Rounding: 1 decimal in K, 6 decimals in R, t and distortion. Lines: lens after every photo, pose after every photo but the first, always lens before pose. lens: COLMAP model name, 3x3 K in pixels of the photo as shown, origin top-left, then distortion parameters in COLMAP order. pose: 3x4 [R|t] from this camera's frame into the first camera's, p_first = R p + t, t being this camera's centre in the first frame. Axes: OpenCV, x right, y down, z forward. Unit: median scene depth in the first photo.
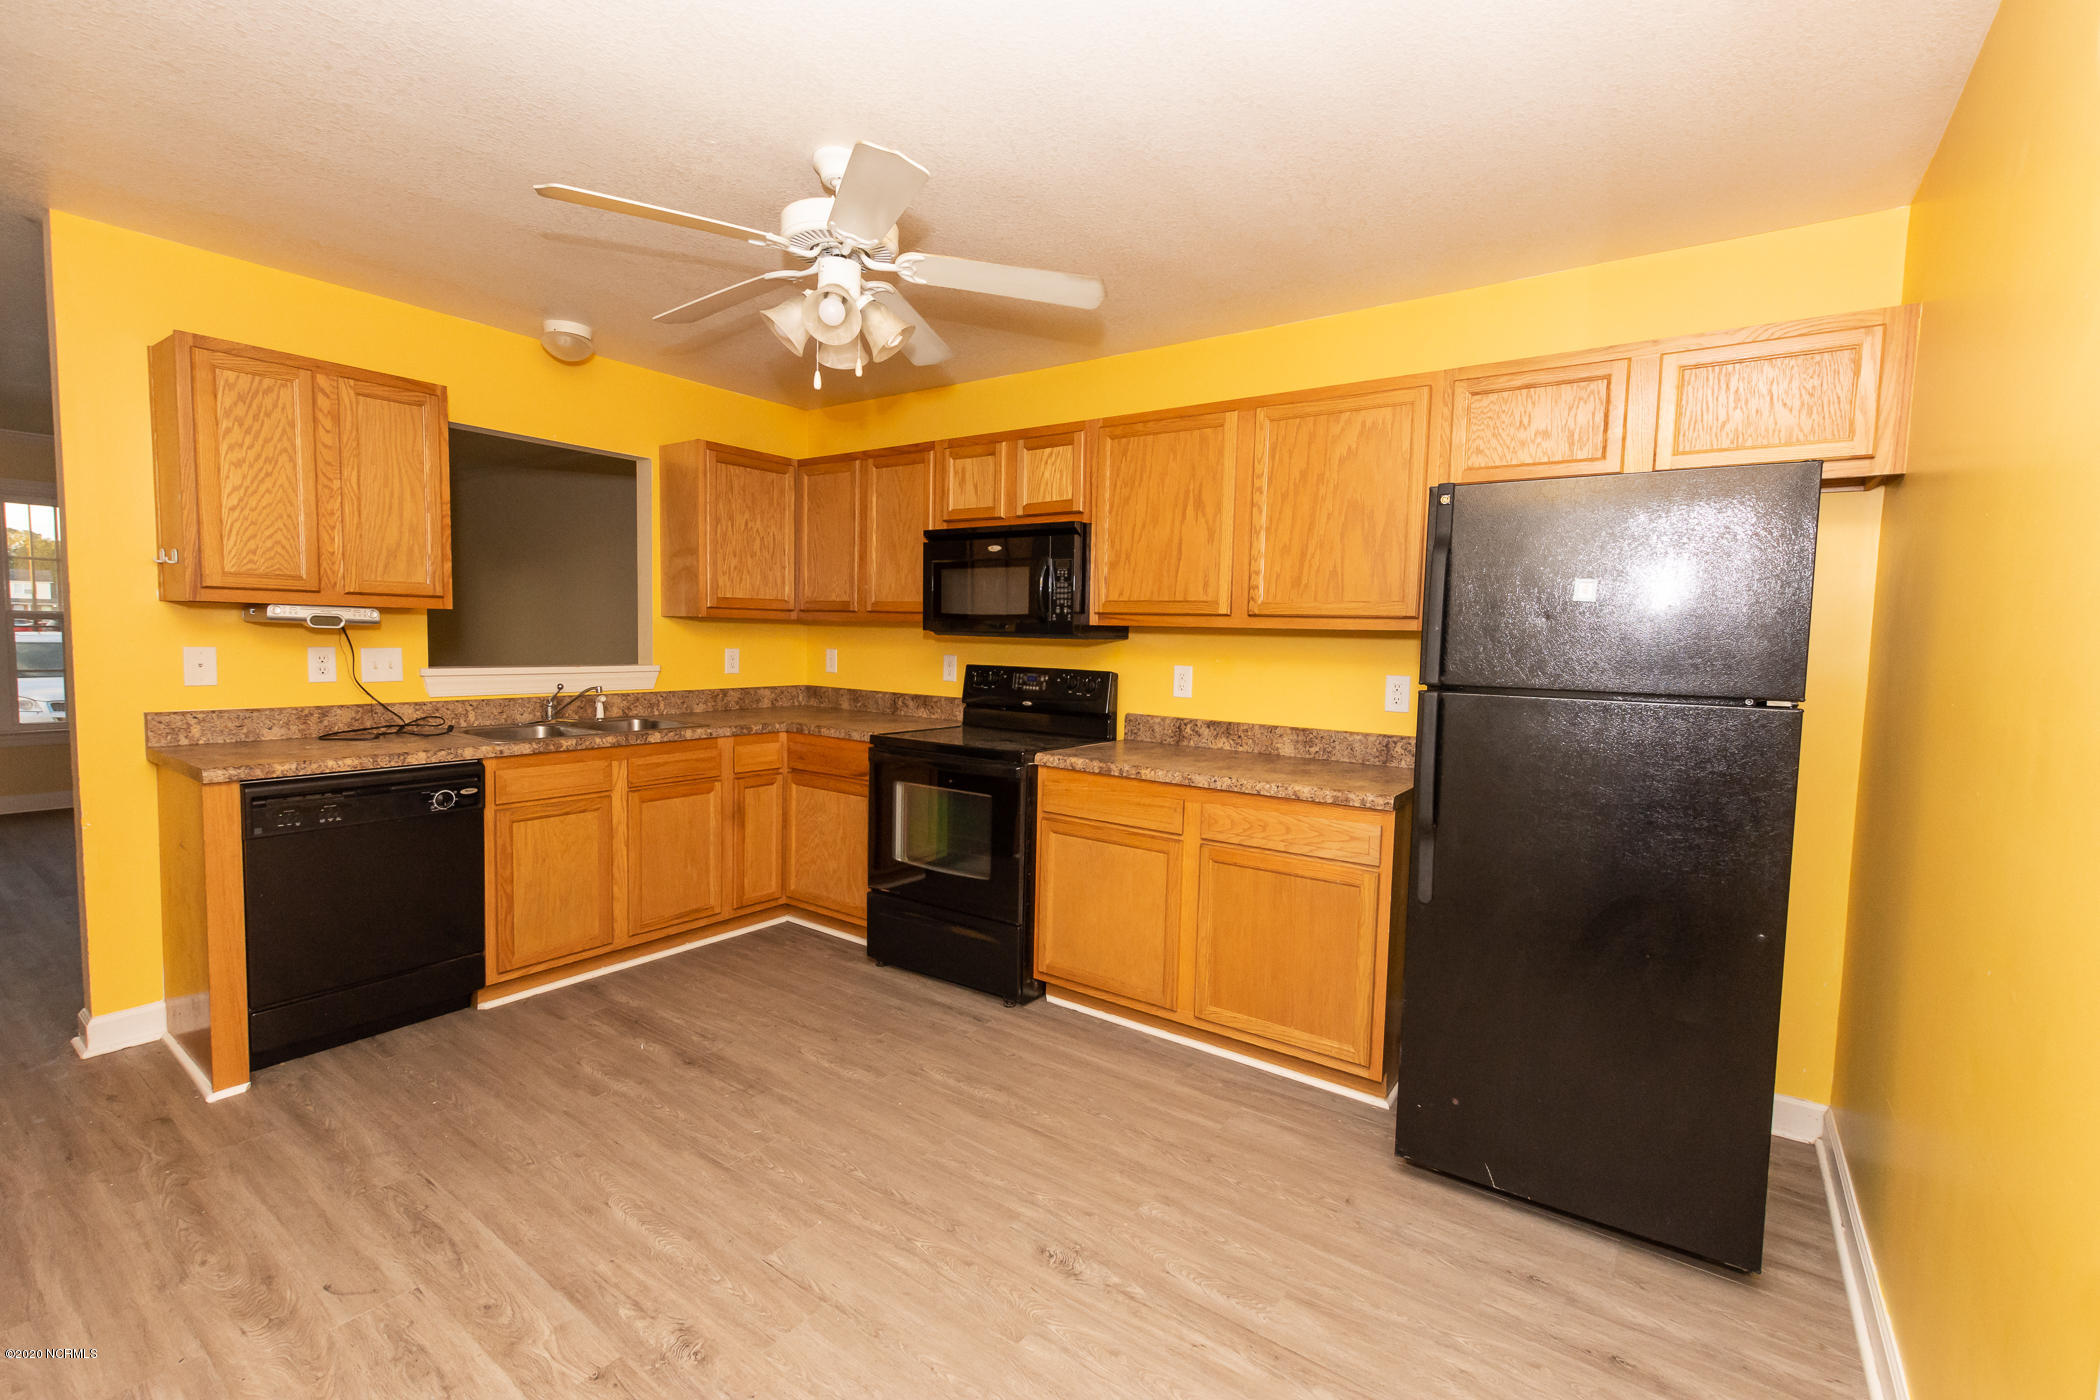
lens RADIAL K [[903.4, 0, 1049.8], [0, 903.4, 696.2], [0, 0, 1]] dist [0.008037, -0.003605]
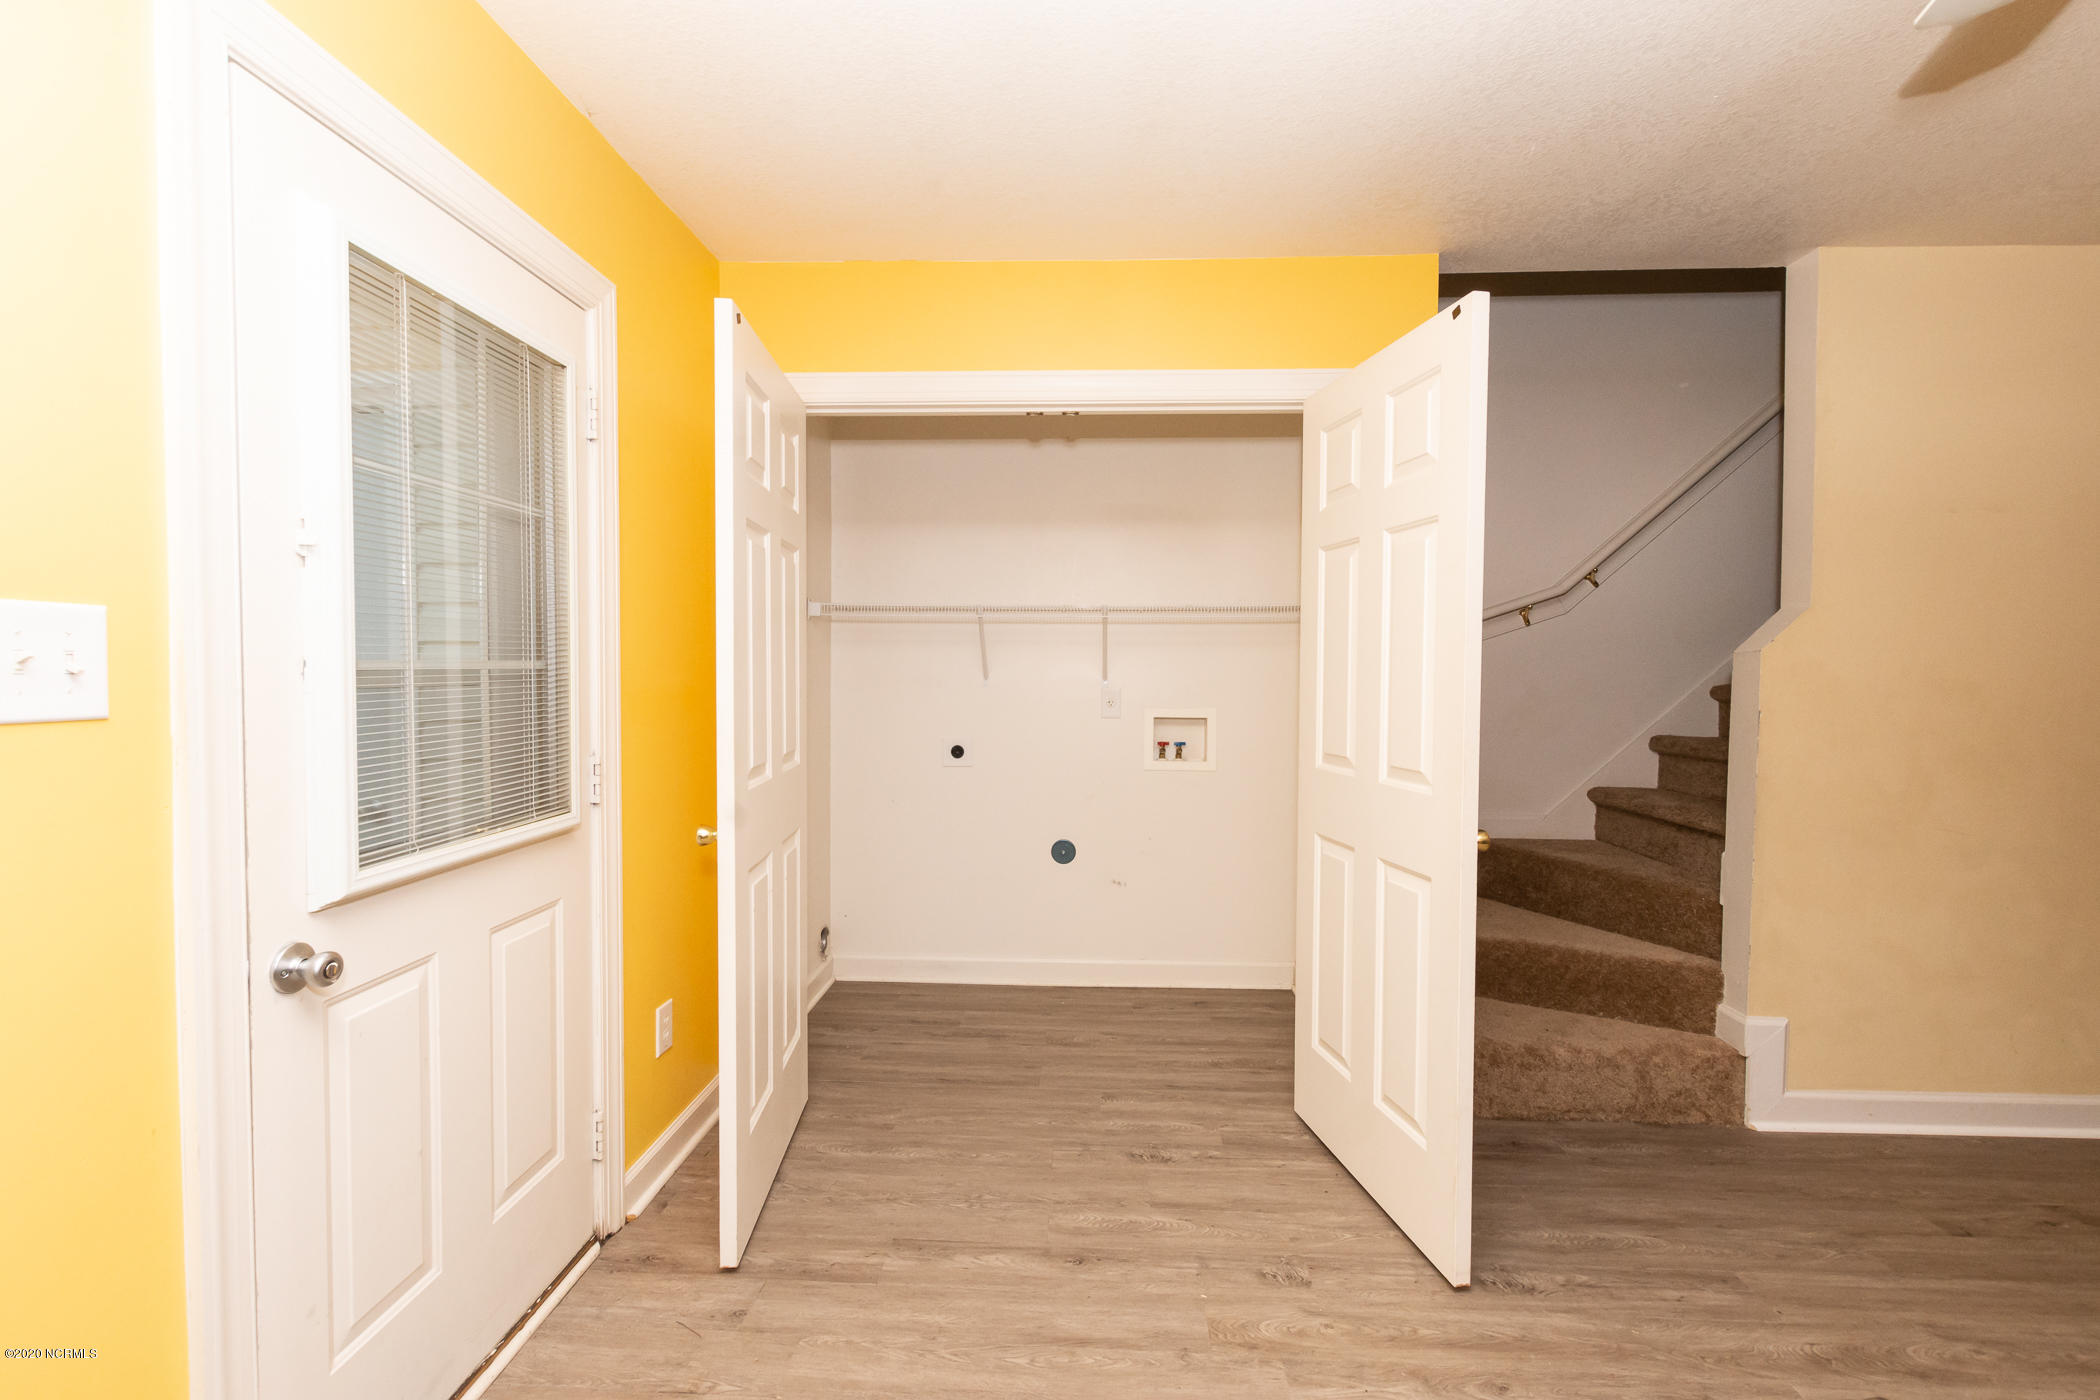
lens RADIAL K [[903.4, 0, 1046.6], [0, 903.4, 697.3], [0, 0, 1]] dist [0.008037, -0.003605]
pose [[-0.839596, -0.008684, -0.543141, 0.241271], [-0.061499, 0.994963, 0.079158, -0.035079], [0.539718, 0.099863, -0.835902, 0.772922]]
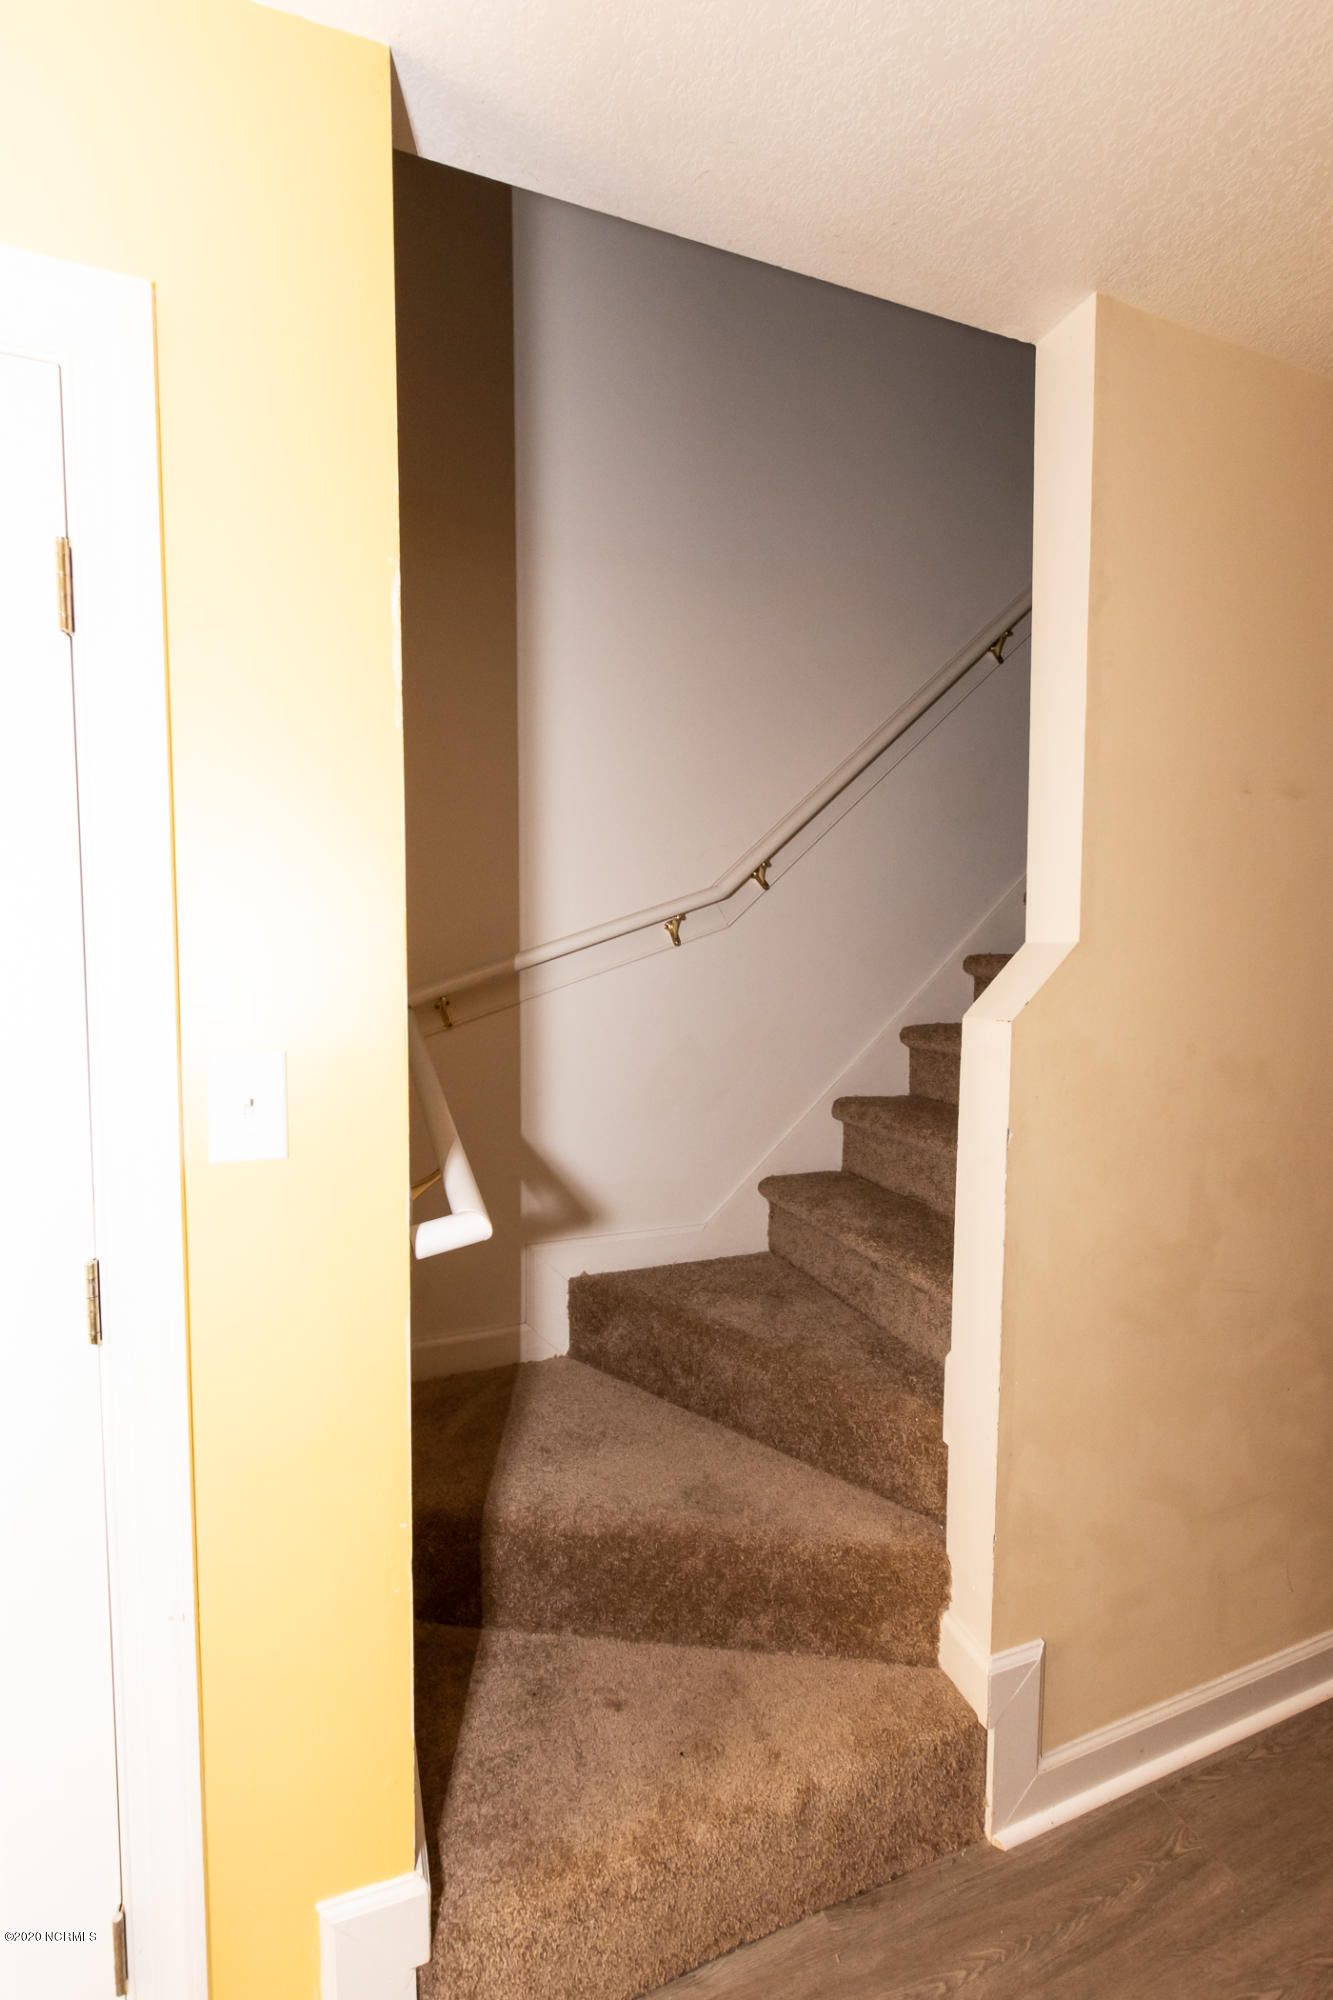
lens RADIAL K [[860.4, 0, 676.7], [0, 860.4, 1005.9], [0, 0, 1]] dist [0.008037, -0.003605]
pose [[-0.541930, 0.027332, -0.839979, -0.331013], [-0.076050, 0.993776, 0.081402, -0.083762], [0.836975, 0.107994, -0.536479, 0.504423]]
